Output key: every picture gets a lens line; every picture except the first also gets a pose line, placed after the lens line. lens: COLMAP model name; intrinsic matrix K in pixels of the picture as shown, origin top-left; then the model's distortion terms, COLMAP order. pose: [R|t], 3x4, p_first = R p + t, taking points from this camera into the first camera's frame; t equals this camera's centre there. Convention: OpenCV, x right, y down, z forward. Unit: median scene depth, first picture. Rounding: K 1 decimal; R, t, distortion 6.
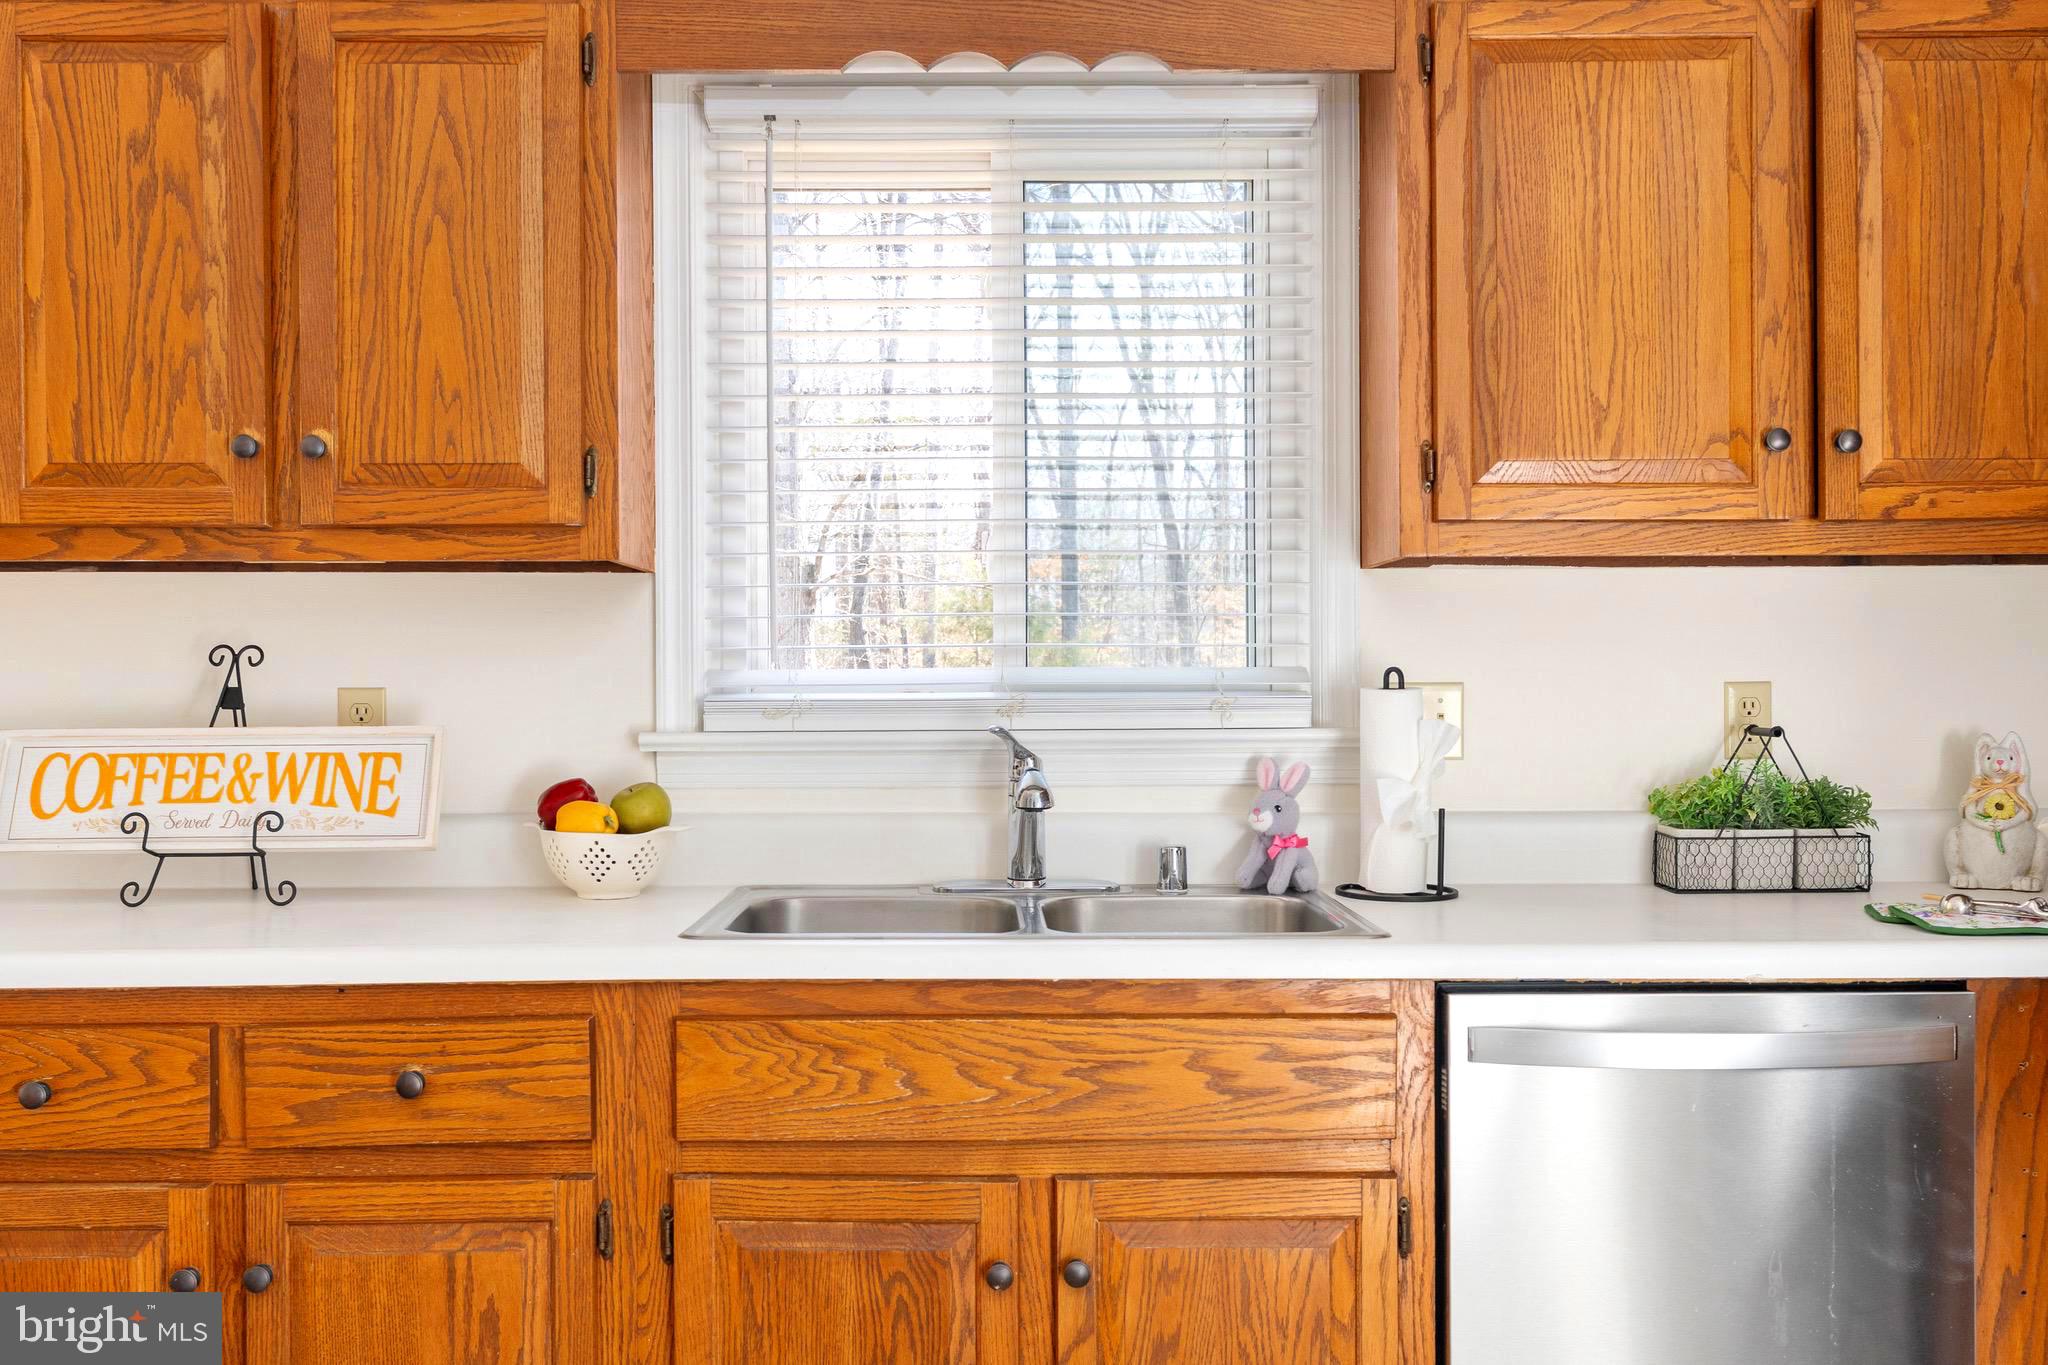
lens RADIAL K [[1863.9, 0, 1023.8], [0, 1863.9, 705.2], [0, 0, 1]] dist [0.002937, 0.008618]
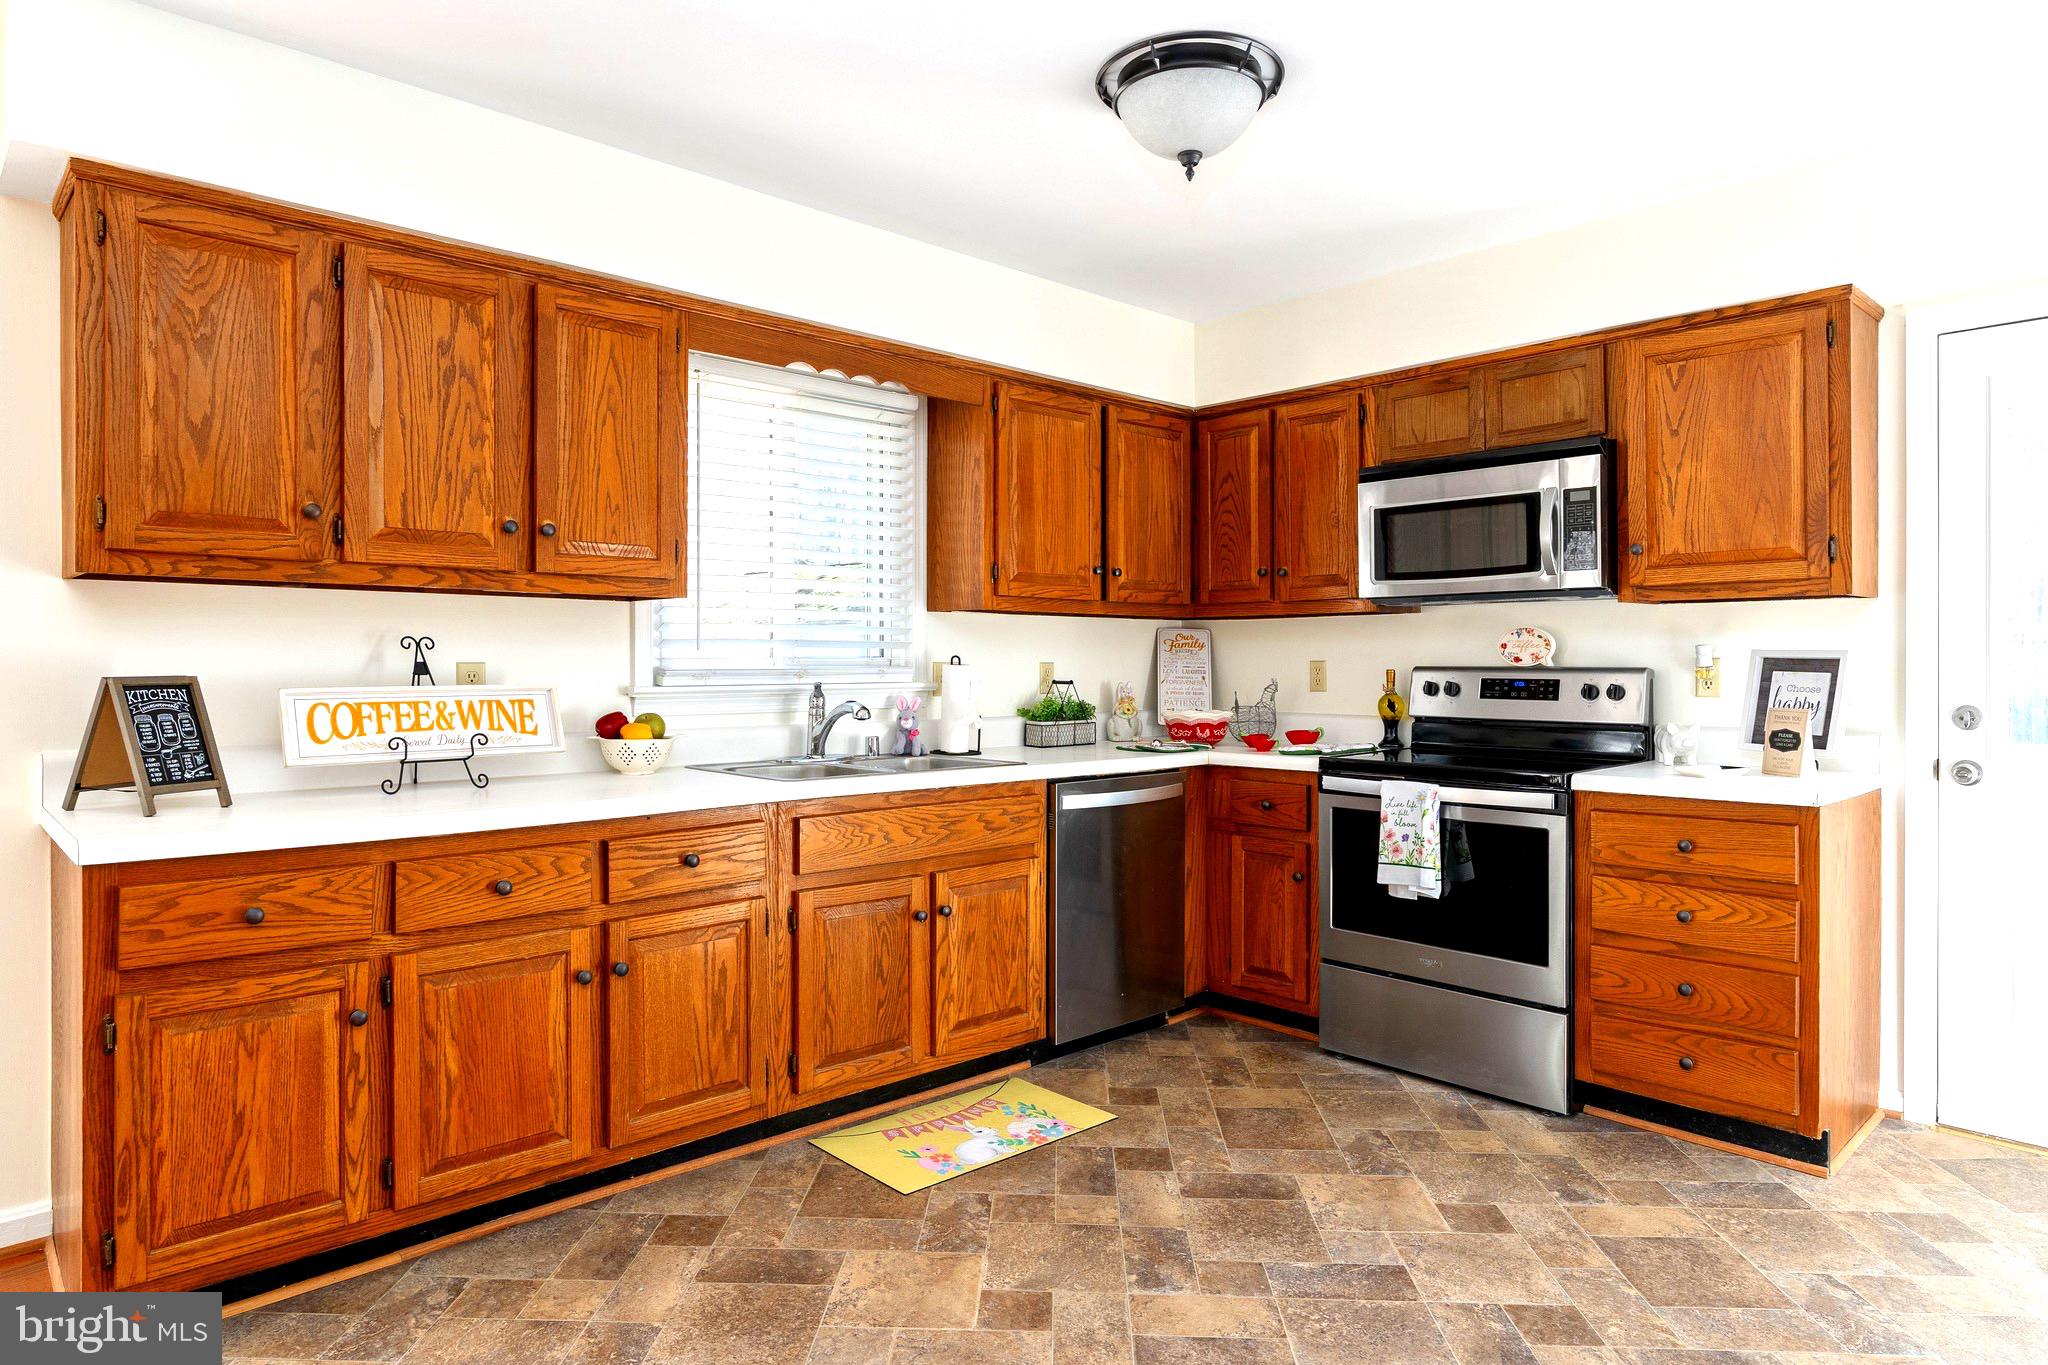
lens RADIAL K [[1229.7, 0, 1017.9], [0, 1229.7, 665.7], [0, 0, 1]] dist [-0.002816, -0.000379]
pose [[0.732038, 0.002466, 0.681259, -0.855436], [0.002286, 0.999979, -0.006075, 0.001844], [-0.681260, 0.006004, 0.732017, -0.185011]]
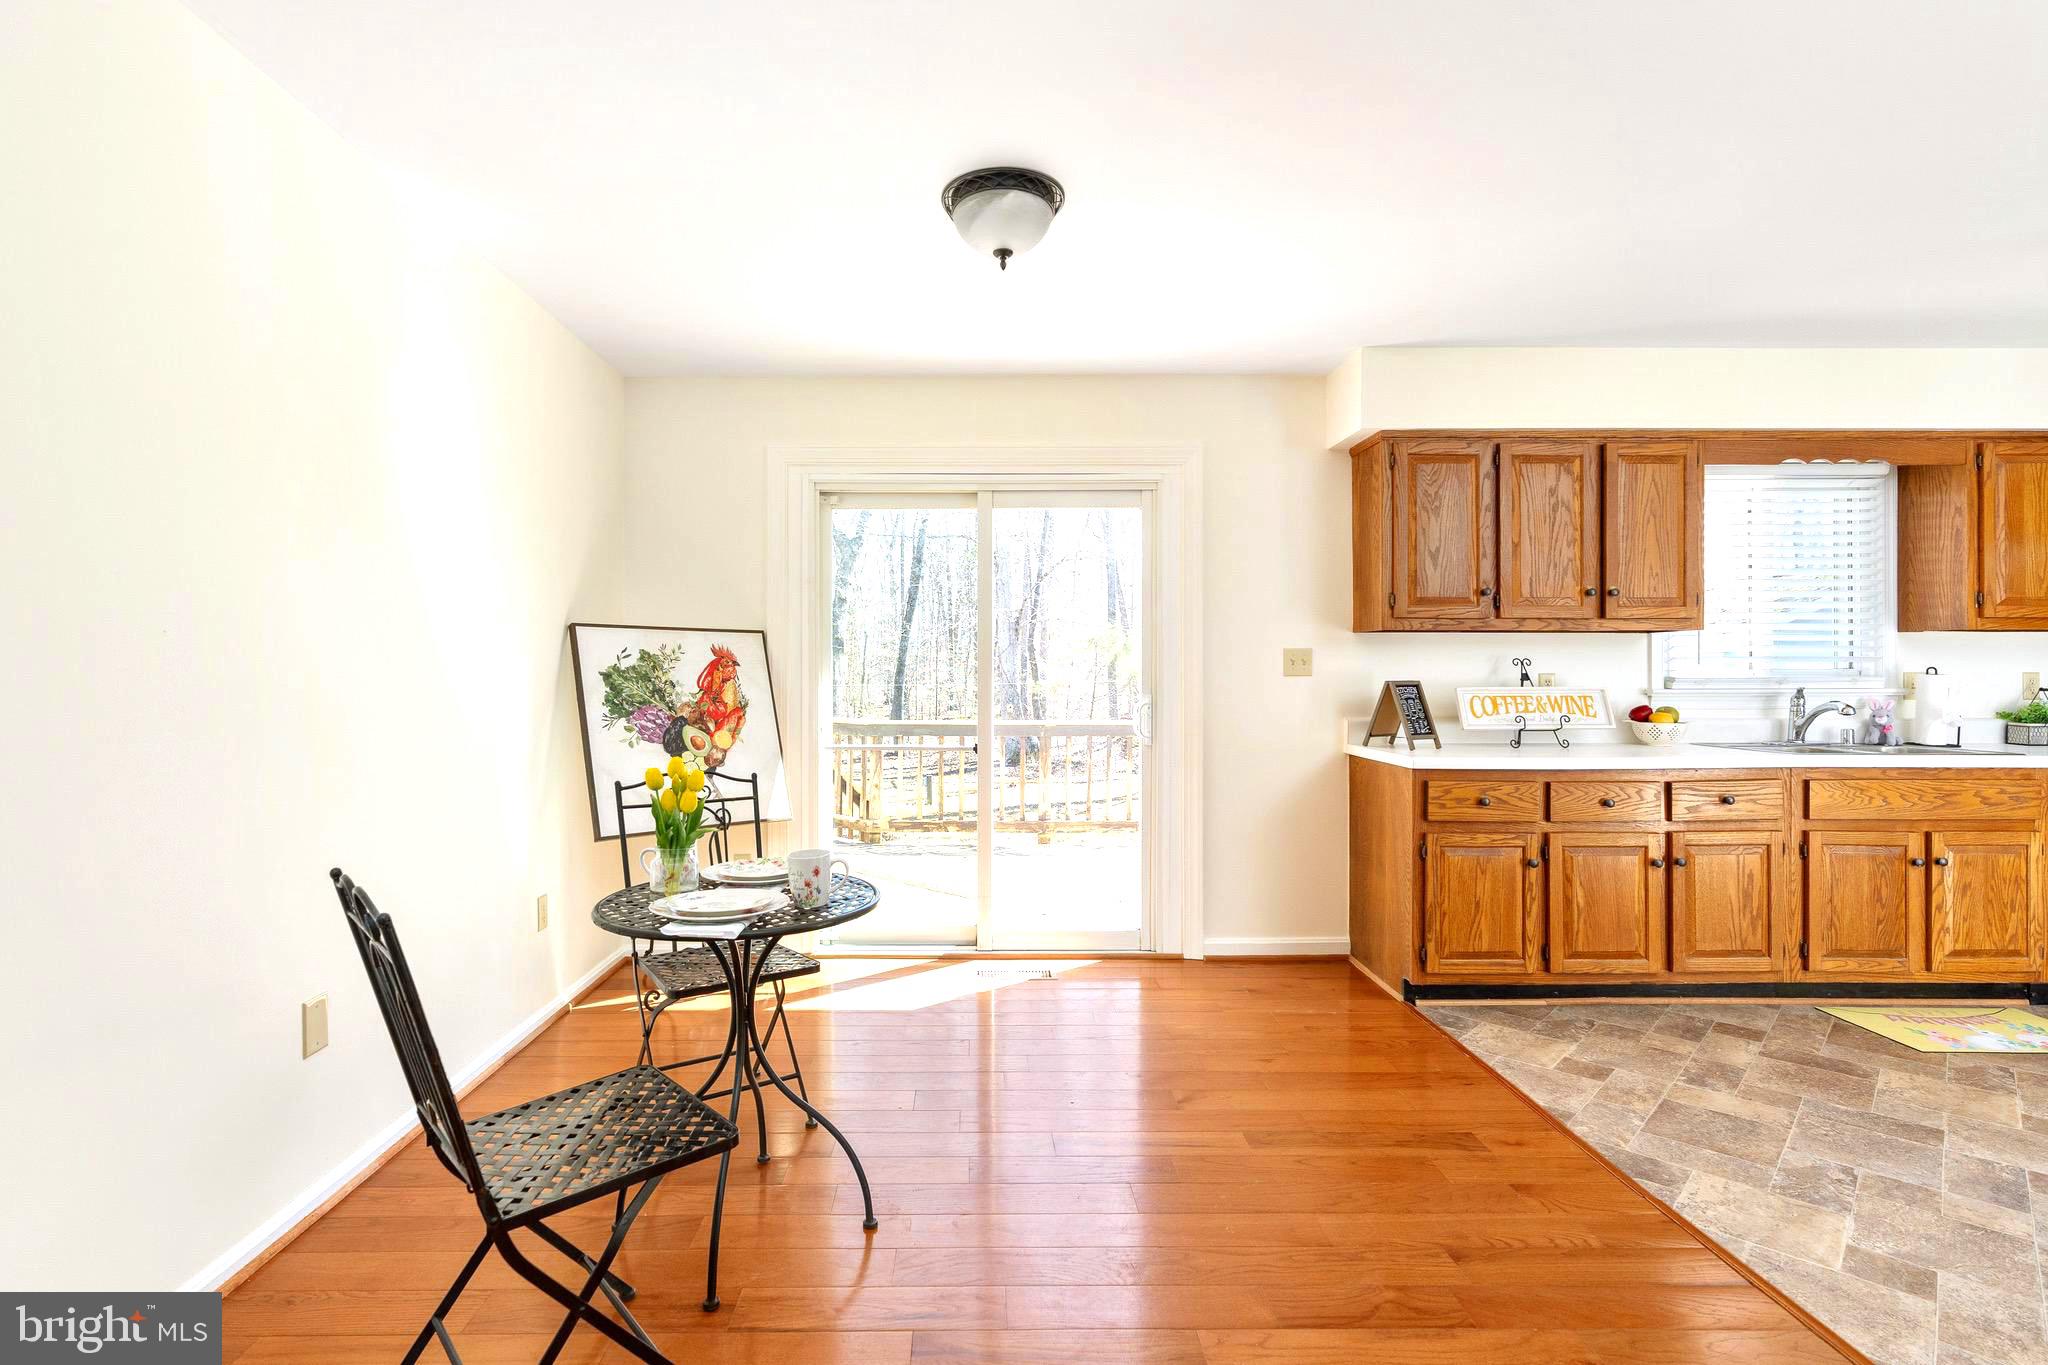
lens RADIAL K [[1001.7, 0, 953.3], [0, 1001.7, 675.2], [0, 0, 1]] dist [0.001698, 0.001100]
pose [[0.999998, 0.002101, 0.000652, -1.428572], [-0.002095, 0.999950, -0.009731, 0.011589], [-0.000672, 0.009730, 0.999952, -0.596032]]
